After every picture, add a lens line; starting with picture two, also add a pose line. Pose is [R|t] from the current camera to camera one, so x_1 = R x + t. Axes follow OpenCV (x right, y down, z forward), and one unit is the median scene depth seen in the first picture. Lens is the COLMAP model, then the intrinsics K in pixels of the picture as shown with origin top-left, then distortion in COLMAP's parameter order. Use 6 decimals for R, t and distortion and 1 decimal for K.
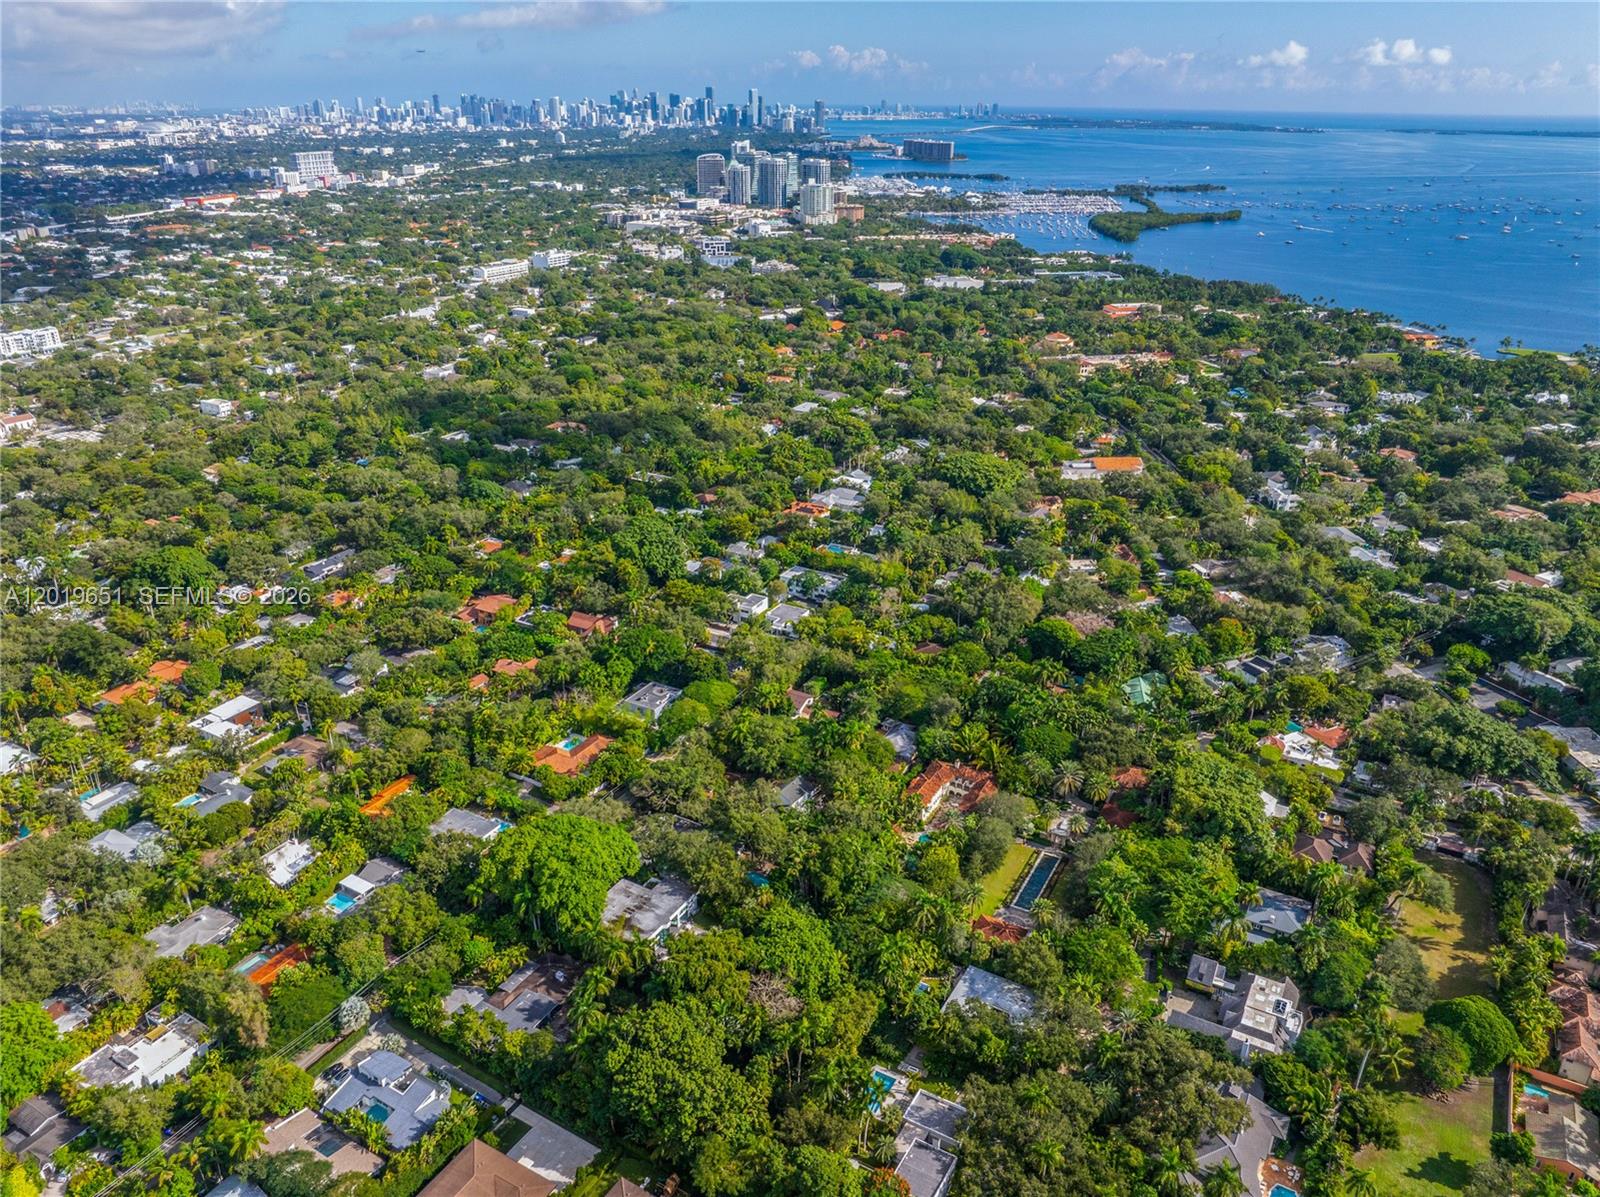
lens RADIAL K [[1115.0, 0, 809.0], [0, 1115.0, 601.1], [0, 0, 1]] dist [-0.037200, -0.001208]
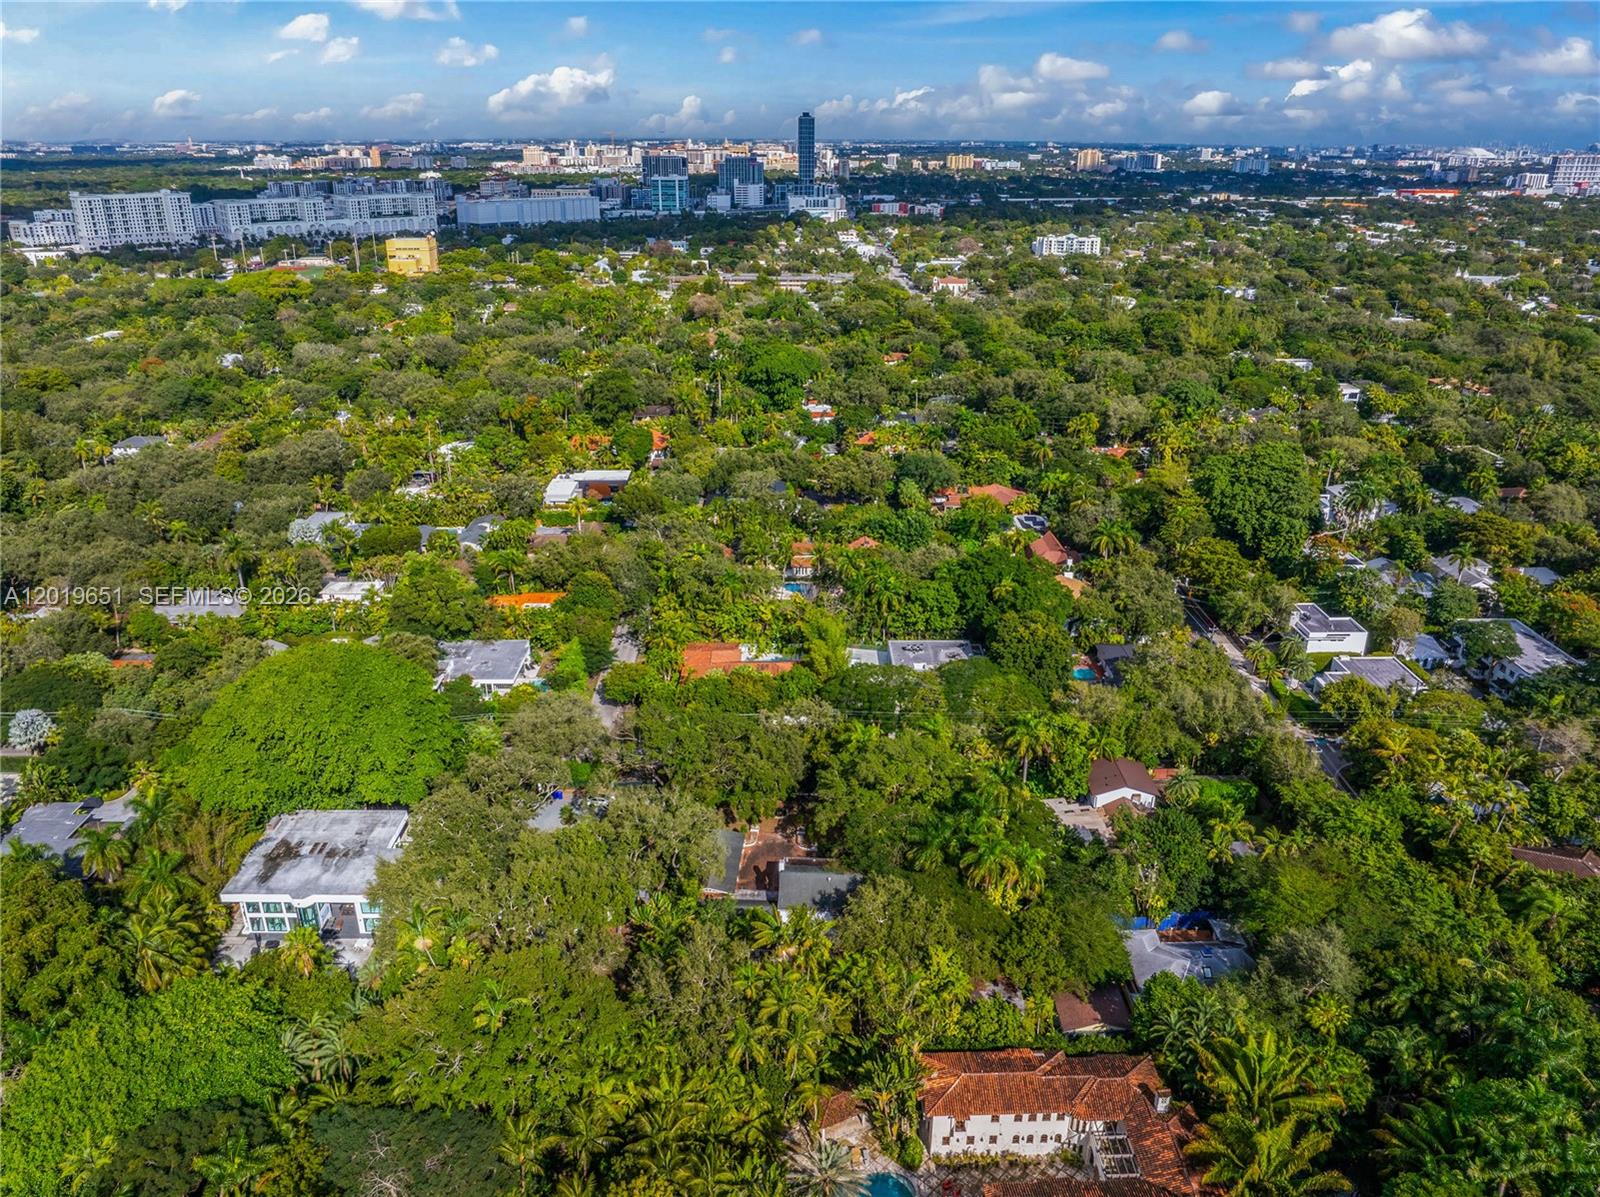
lens RADIAL K [[1120.7, 0, 808.6], [0, 1120.7, 597.8], [0, 0, 1]] dist [-0.058786, 0.030553]
pose [[0.506694, 0.327924, -0.797325, 0.253324], [-0.357916, 0.921383, 0.151493, -0.003172], [0.784320, 0.208615, 0.584228, 0.600416]]
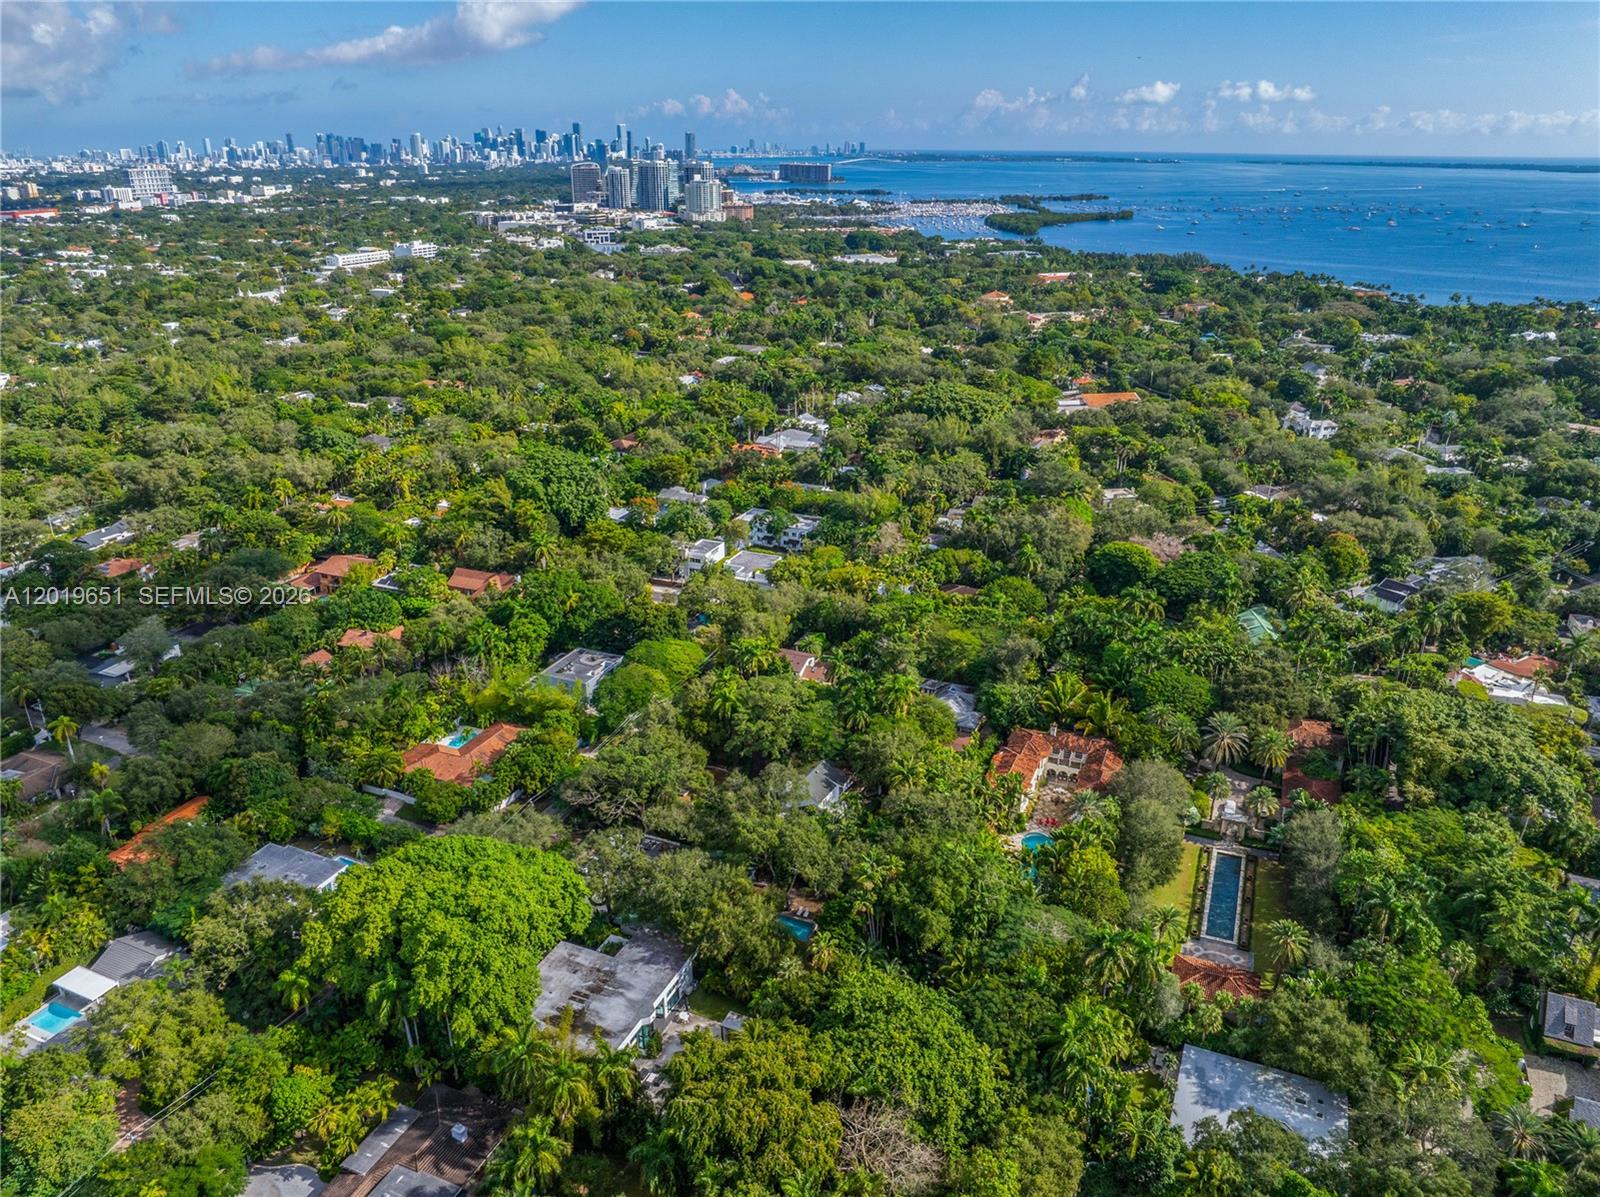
lens RADIAL K [[1120.7, 0, 808.6], [0, 1120.7, 597.8], [0, 0, 1]] dist [-0.058786, 0.030553]
pose [[0.993821, -0.044737, 0.101576, -0.067175], [0.048700, 0.998132, -0.036880, 0.073166], [-0.099737, 0.041599, 0.994144, 0.298029]]
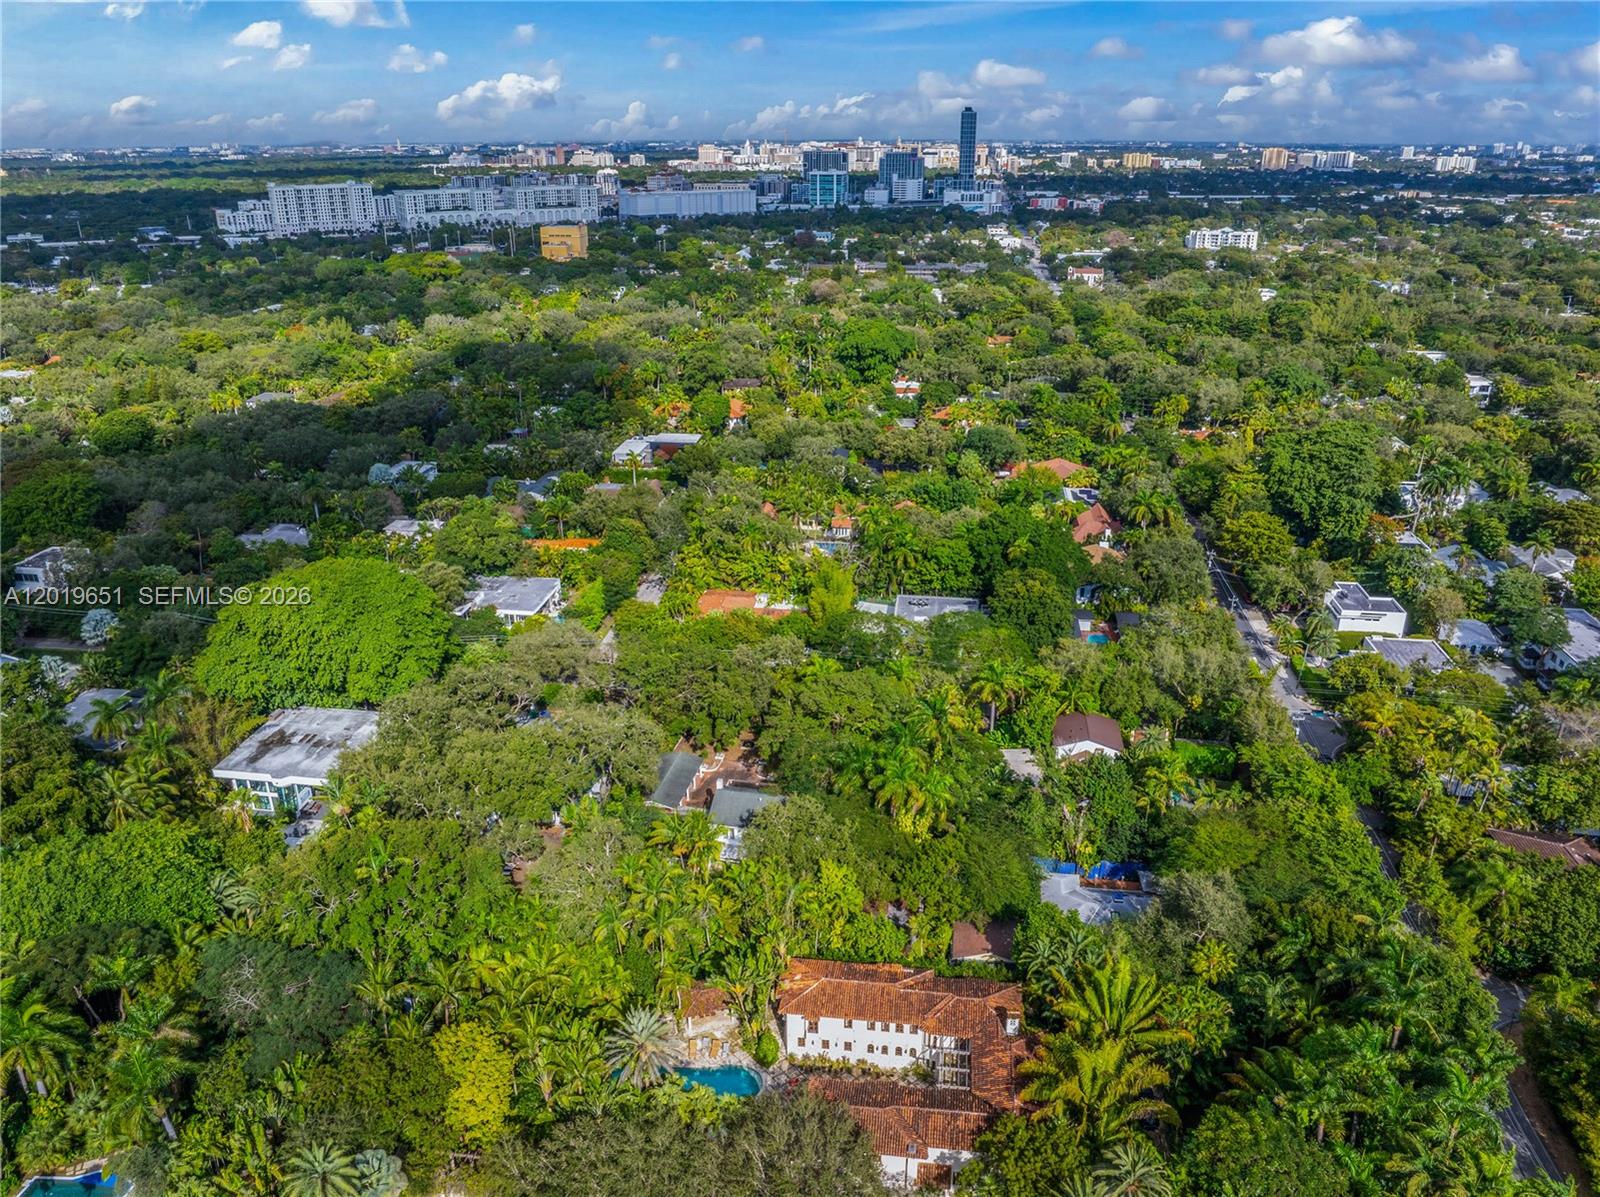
lens RADIAL K [[1120.7, 0, 808.6], [0, 1120.7, 597.8], [0, 0, 1]] dist [-0.058786, 0.030553]
pose [[0.370649, 0.349575, -0.860475, 0.302016], [-0.378993, 0.902747, 0.203498, -0.009208], [0.847929, 0.250688, 0.467089, 0.661398]]
